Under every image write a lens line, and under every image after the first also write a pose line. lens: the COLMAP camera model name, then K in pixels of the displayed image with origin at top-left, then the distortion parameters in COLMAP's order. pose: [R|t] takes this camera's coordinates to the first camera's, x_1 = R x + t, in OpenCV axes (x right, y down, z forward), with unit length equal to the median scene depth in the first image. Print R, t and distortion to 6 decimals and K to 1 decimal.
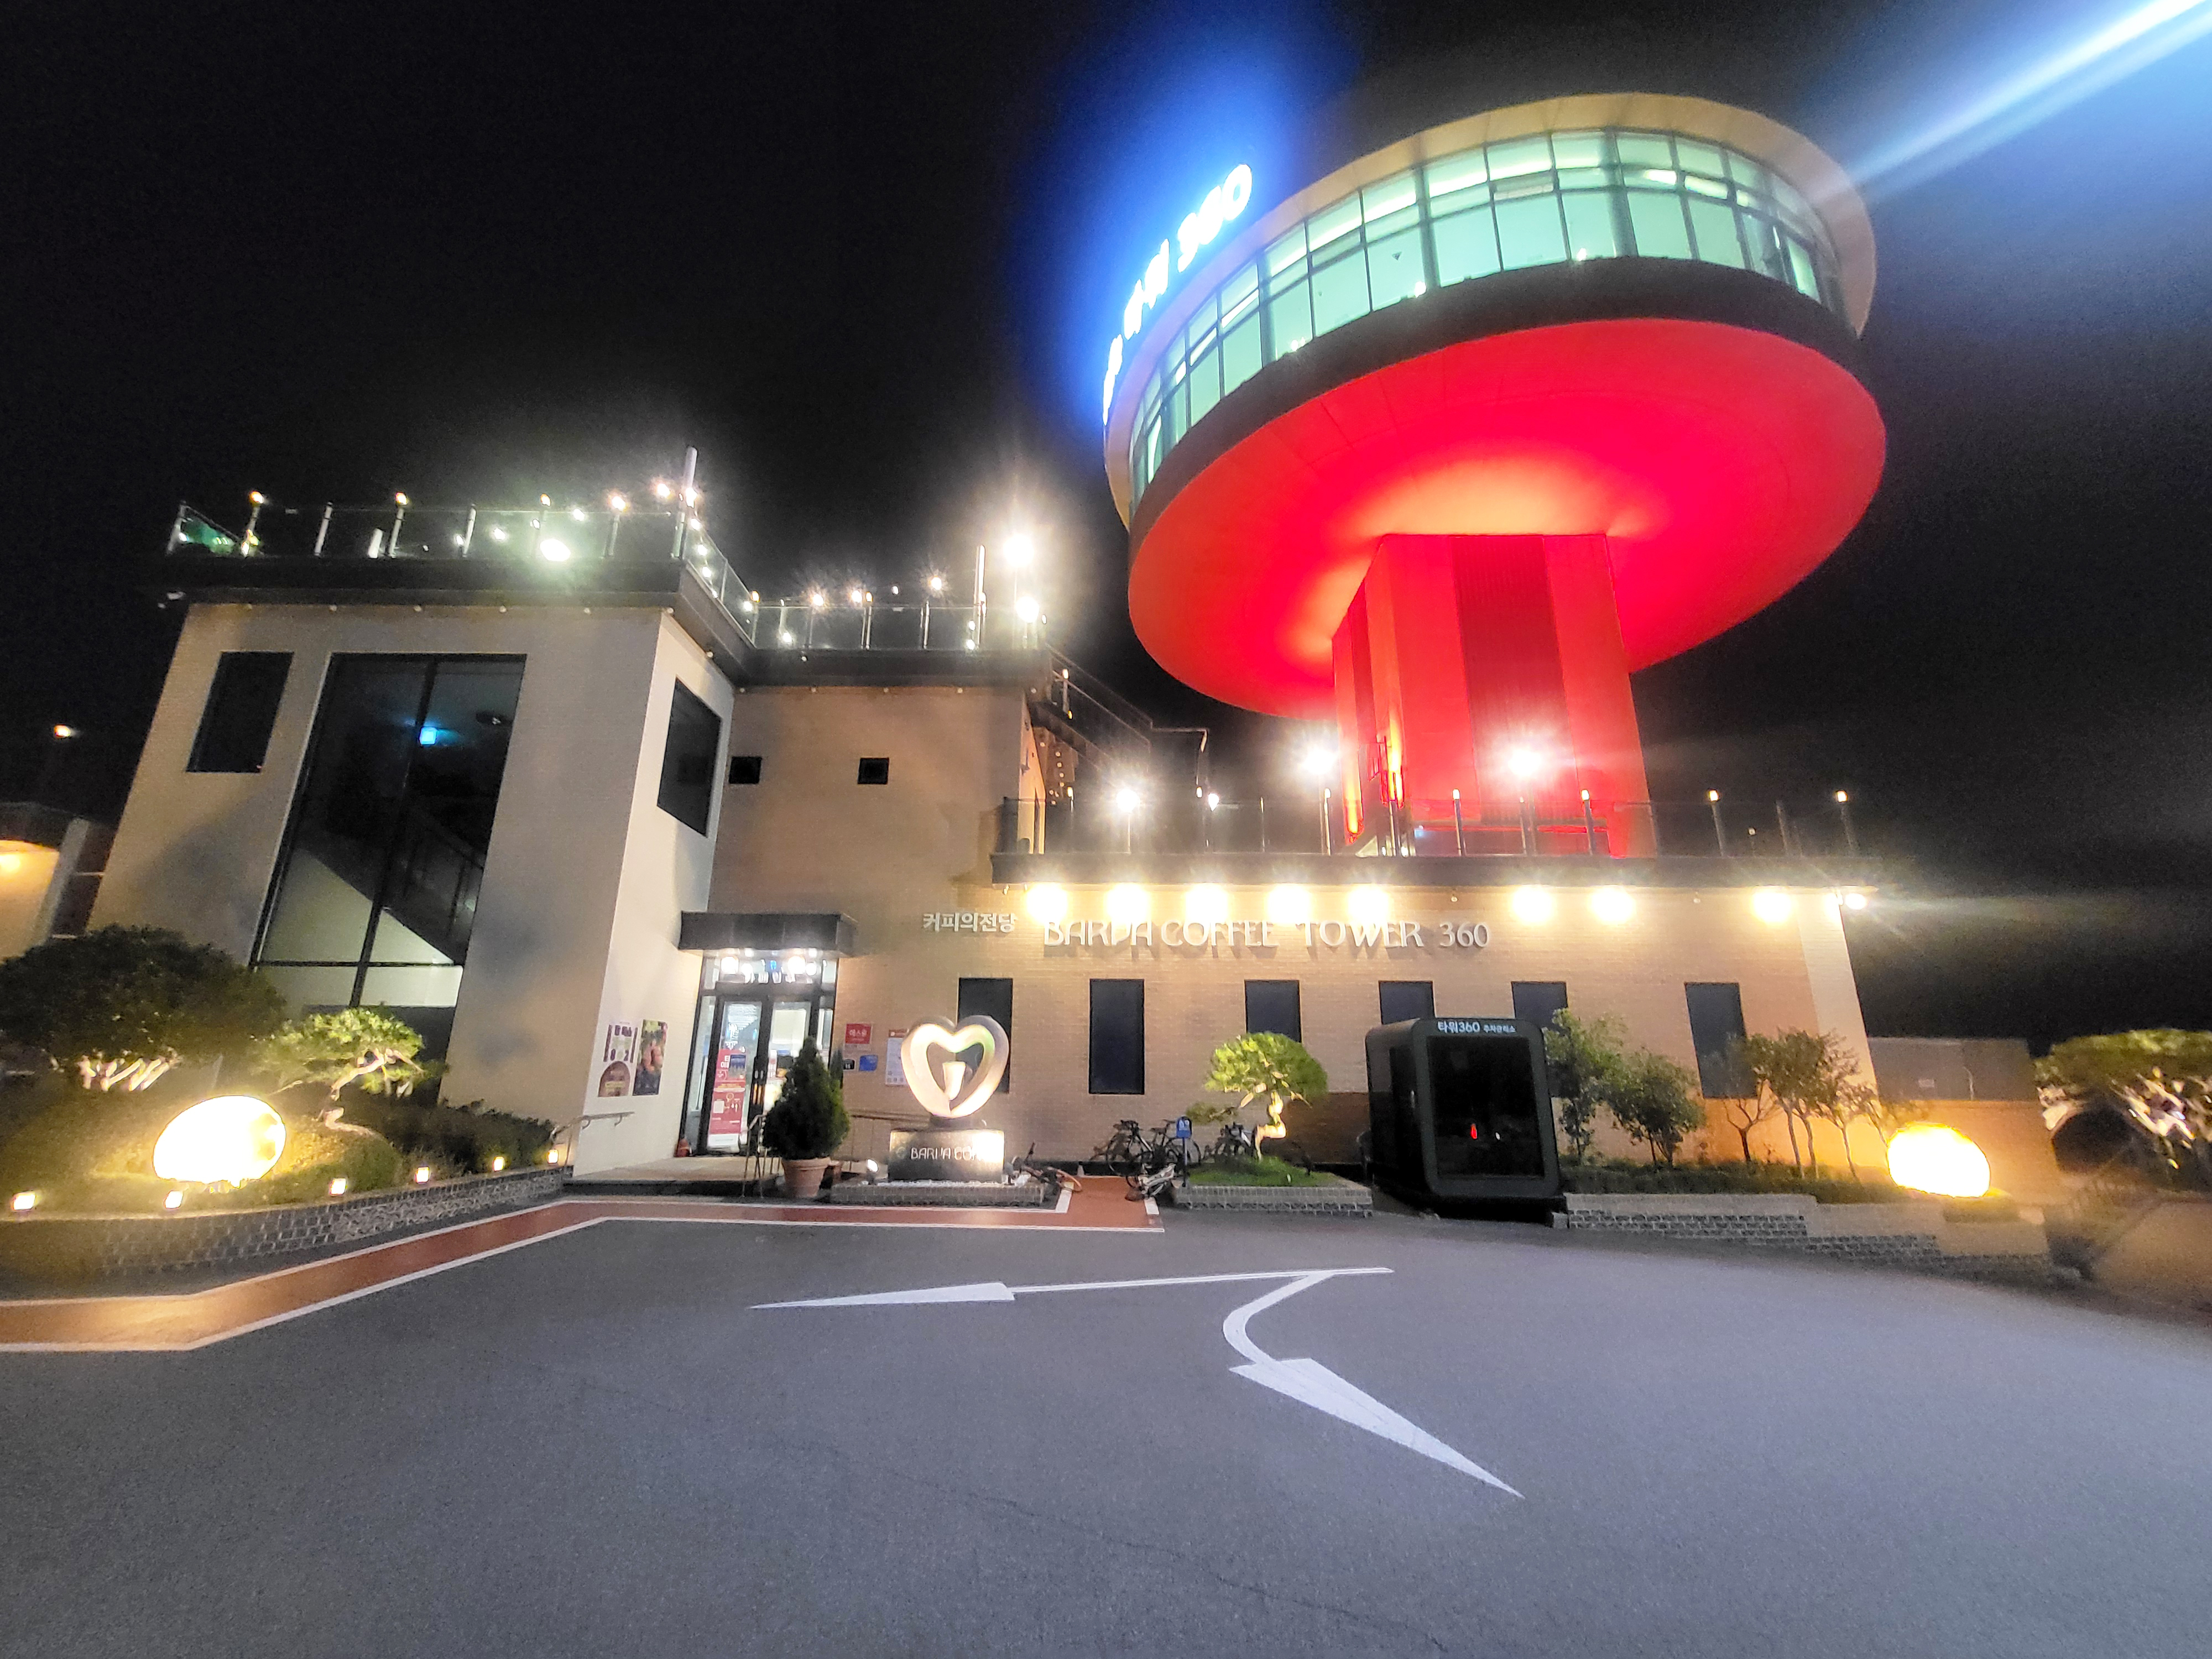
lens RADIAL K [[887.5, 0, 1105.6], [0, 887.5, 827.8], [0, 0, 1]] dist [-0.001450, 0.000123]
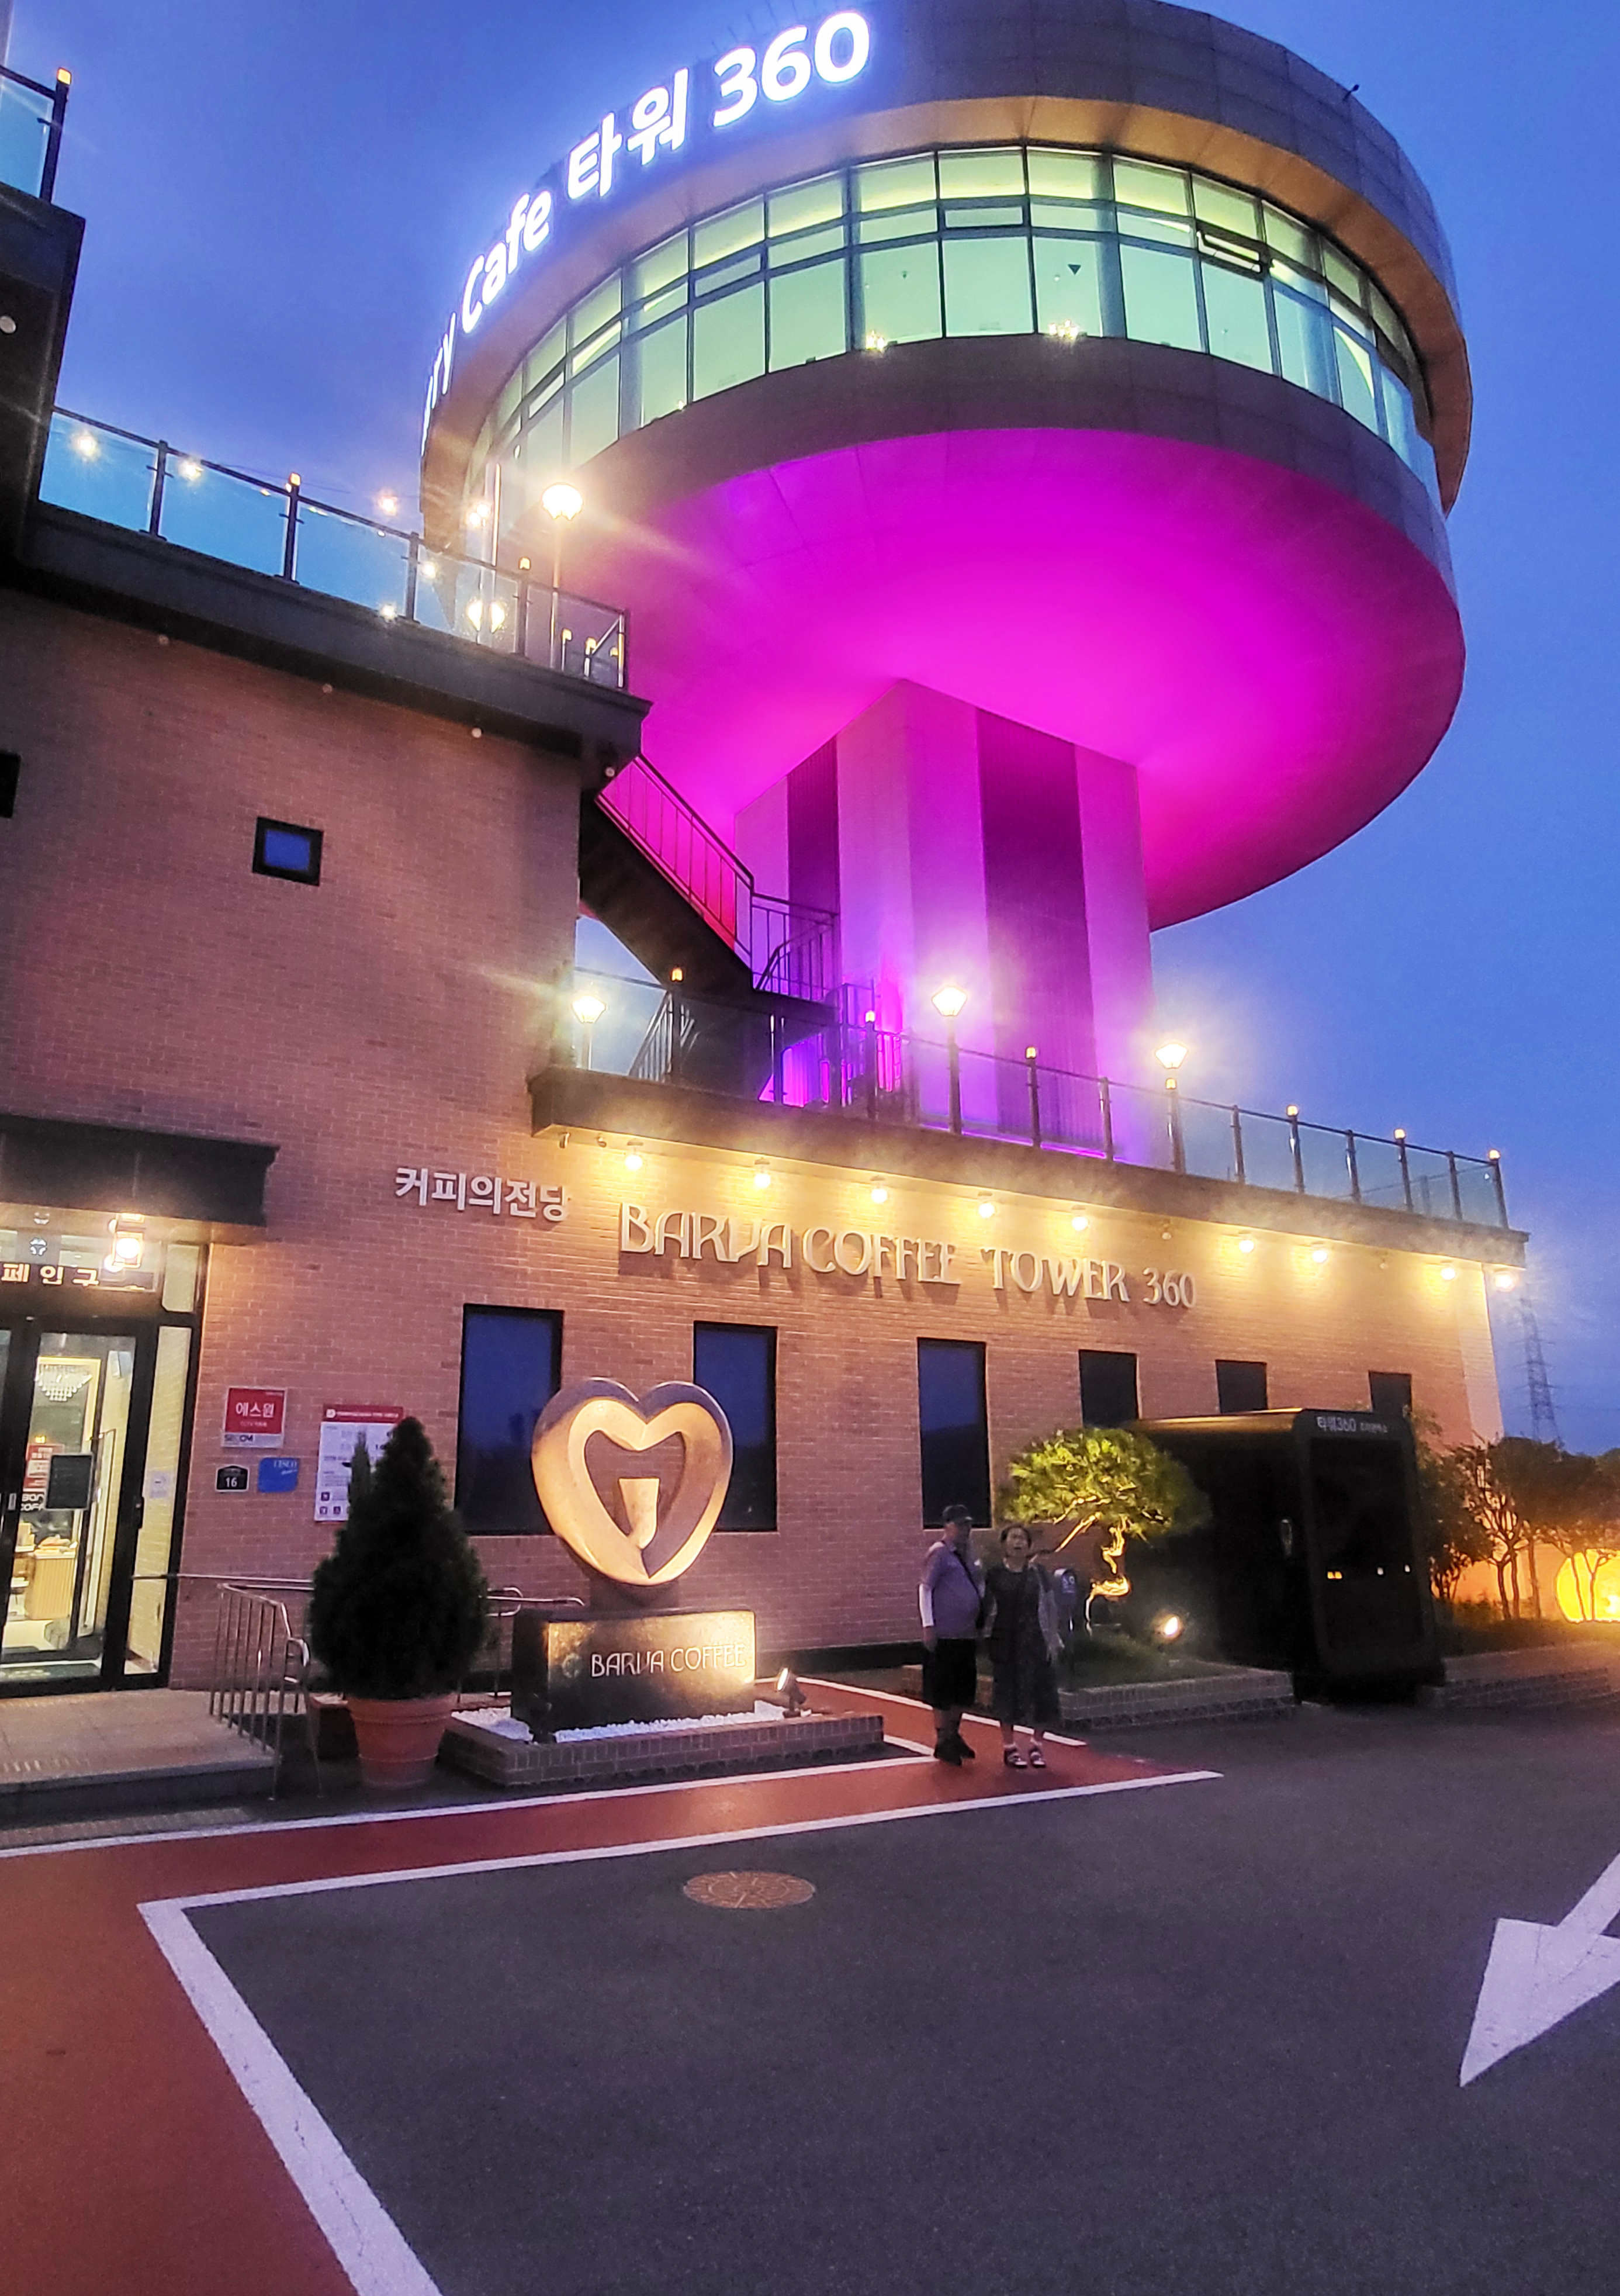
lens RADIAL K [[1360.1, 0, 807.1], [0, 1360.1, 1147.7], [0, 0, 1]] dist [0.003379, -0.002615]
pose [[0.851580, 0.122611, 0.509683, -0.392225], [-0.137316, 0.990488, -0.008846, 0.062847], [-0.505920, -0.062455, 0.860317, 0.252292]]
